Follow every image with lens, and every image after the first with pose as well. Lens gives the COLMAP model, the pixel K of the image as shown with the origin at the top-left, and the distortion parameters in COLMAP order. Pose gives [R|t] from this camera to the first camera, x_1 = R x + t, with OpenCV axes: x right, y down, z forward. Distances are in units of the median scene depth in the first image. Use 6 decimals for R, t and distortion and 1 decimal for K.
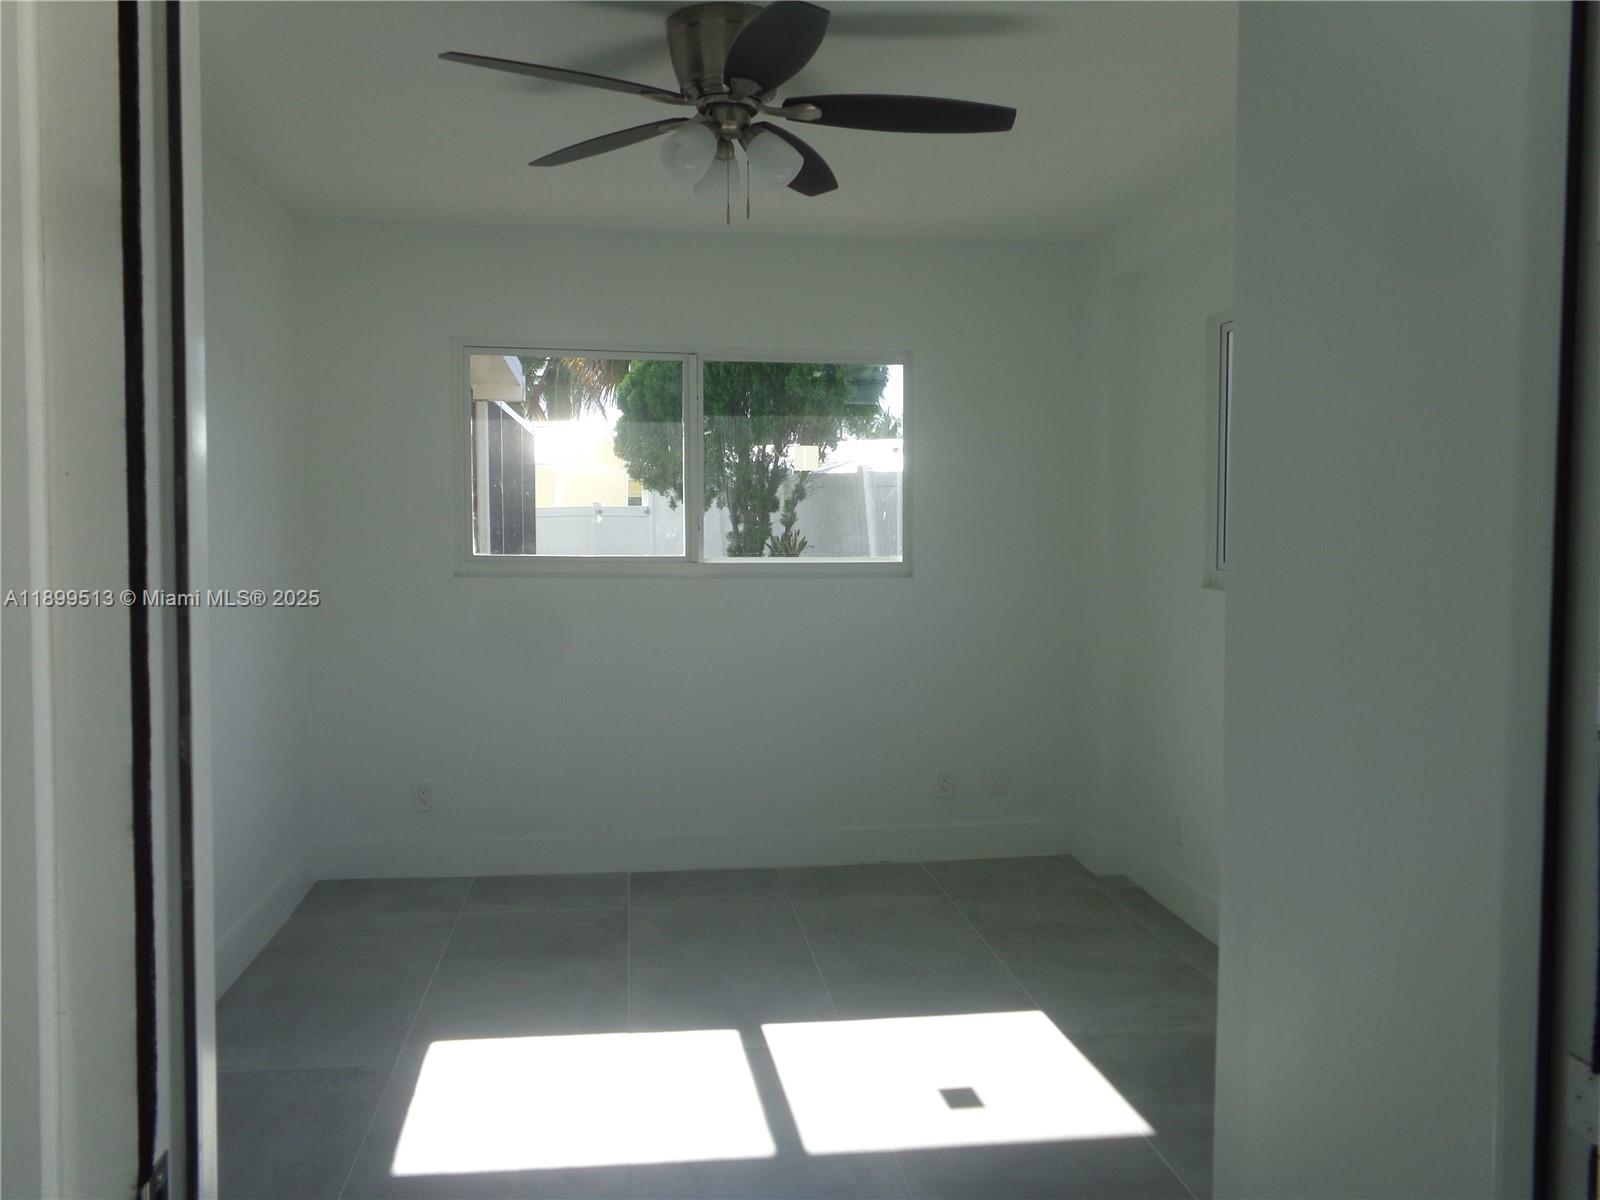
lens RADIAL K [[1258.7, 0, 800.0], [0, 1258.7, 600.0], [0, 0, 1]] dist [0.012621, 0.007574]
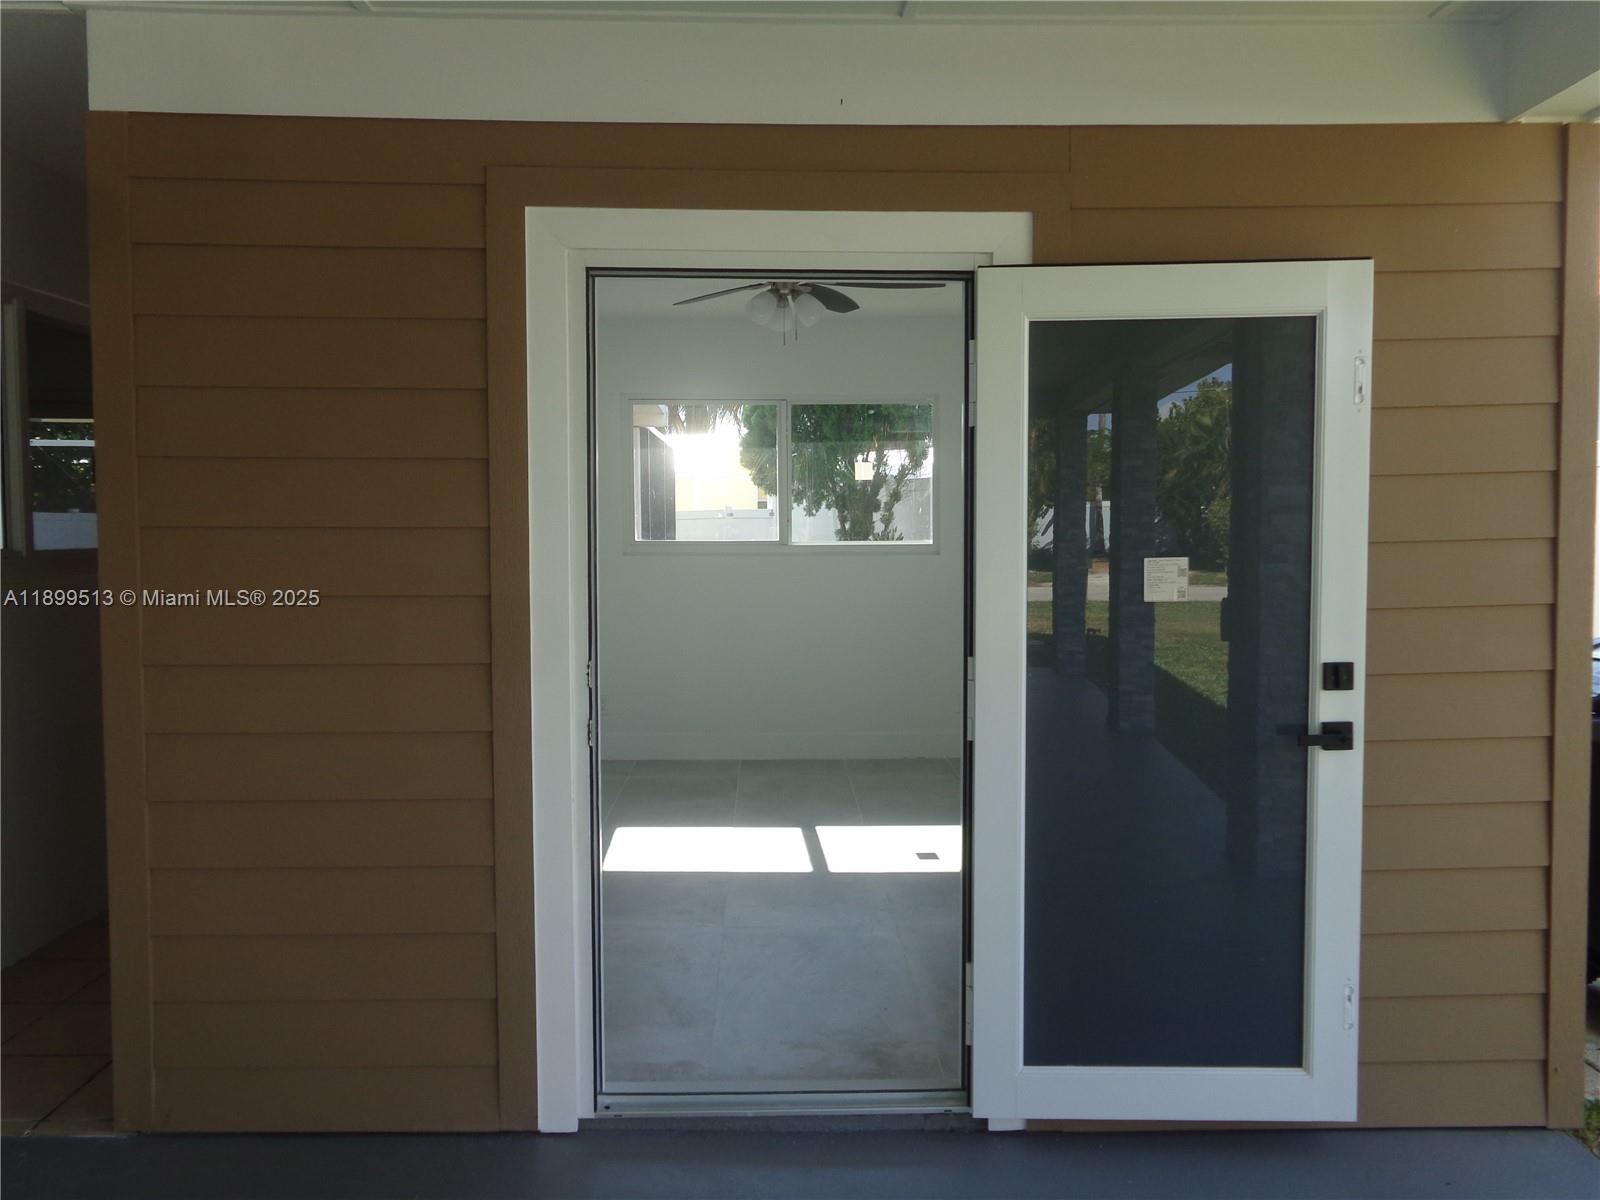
lens RADIAL K [[1258.7, 0, 800.0], [0, 1258.7, 600.0], [0, 0, 1]] dist [0.012621, 0.007574]
pose [[0.994177, -0.001294, -0.107754, 0.058682], [0.001001, 0.999996, -0.002774, 0.024861], [0.107757, 0.002650, 0.994174, -0.285734]]
